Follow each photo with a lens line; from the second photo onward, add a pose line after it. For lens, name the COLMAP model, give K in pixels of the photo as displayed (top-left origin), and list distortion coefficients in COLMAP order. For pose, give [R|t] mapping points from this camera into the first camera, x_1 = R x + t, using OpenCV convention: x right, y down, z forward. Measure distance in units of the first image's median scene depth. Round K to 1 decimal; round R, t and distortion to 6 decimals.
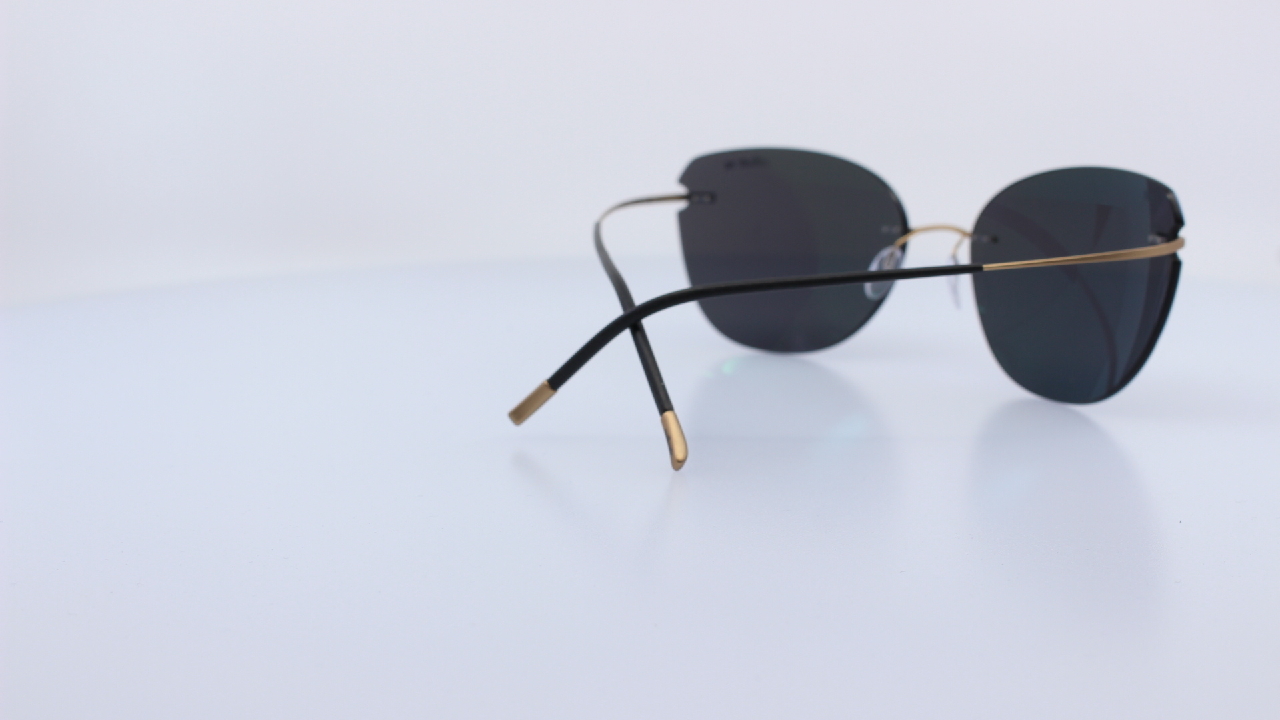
lens RADIAL K [[1743.4, 0, 642.1], [0, 1743.4, 361.2], [0, 0, 1]] dist [0.022454, 0.000000]
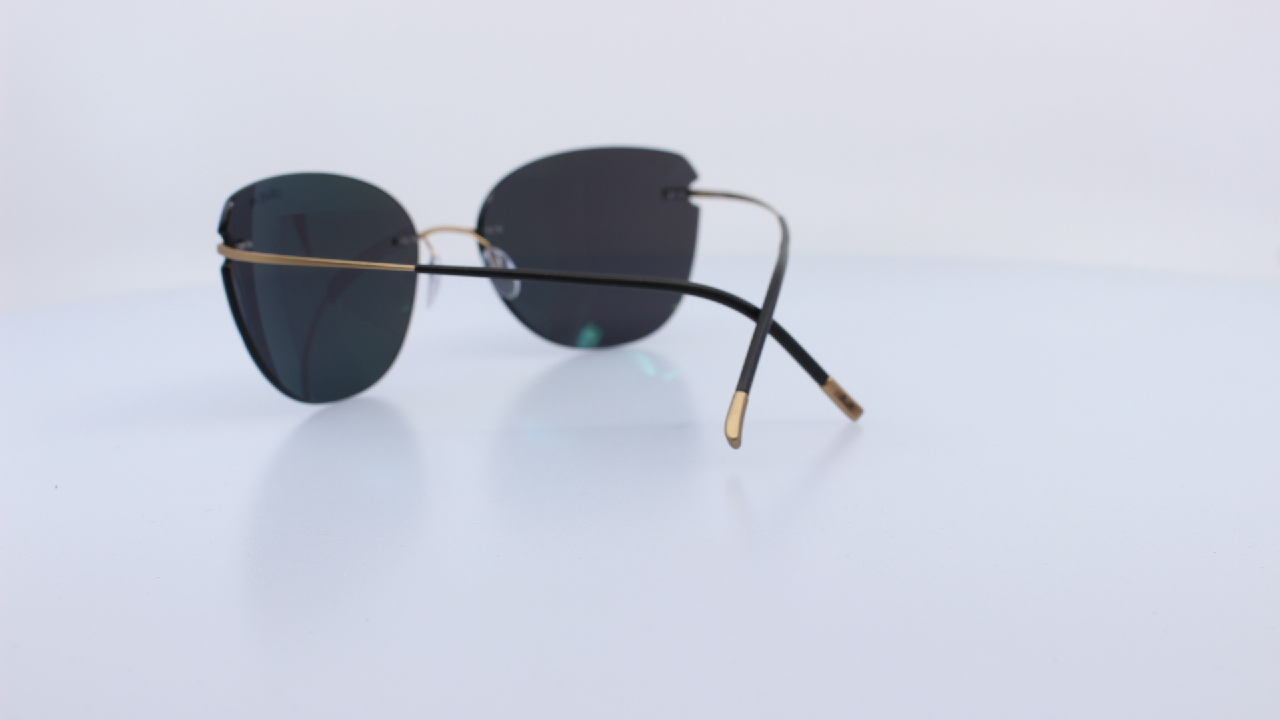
lens RADIAL K [[1743.4, 0, 634.5], [0, 1743.4, 364.7], [0, 0, 1]] dist [0.022454, 0.000000]
pose [[0.018560, -0.187500, 0.982089, -0.899707], [0.210675, 0.960939, 0.179481, -0.170131], [-0.977380, 0.203570, 0.057337, 0.897870]]
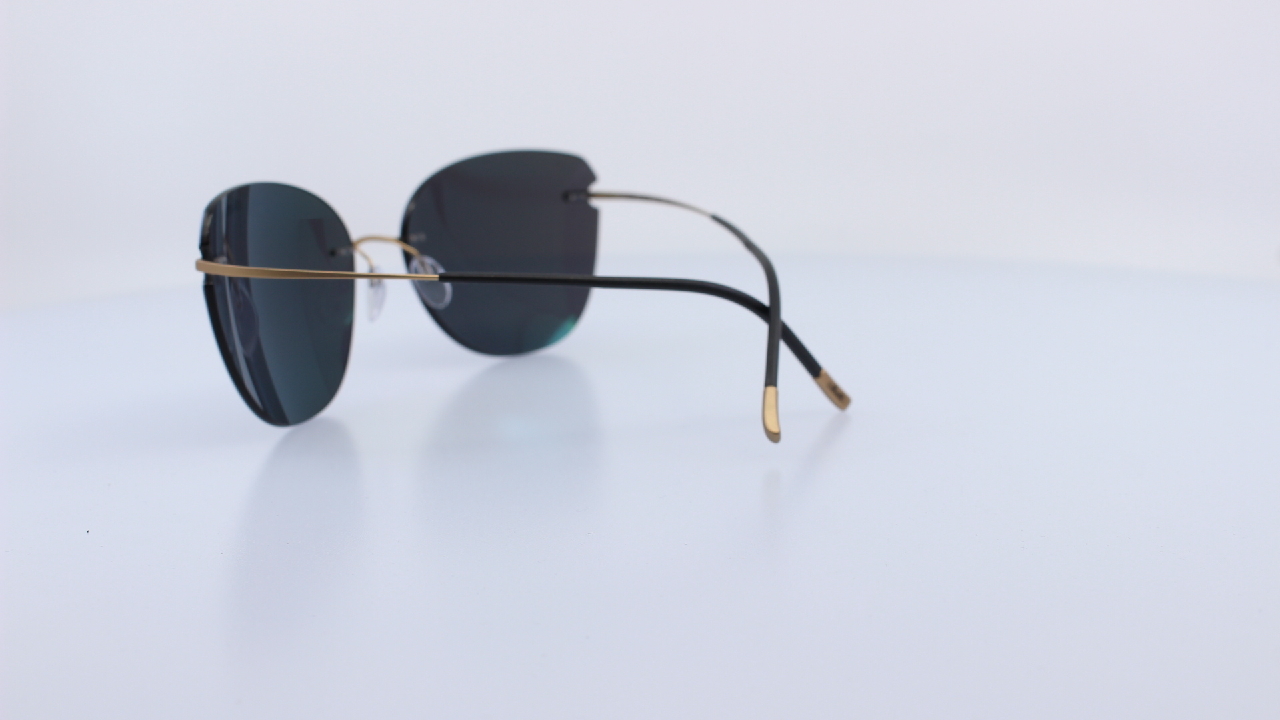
lens RADIAL K [[1743.4, 0, 638.9], [0, 1743.4, 356.3], [0, 0, 1]] dist [0.022454, 0.000000]
pose [[-0.241418, -0.174788, 0.954550, -0.870332], [0.205866, 0.952032, 0.226393, -0.218103], [-0.948334, 0.251165, -0.193855, 1.128300]]
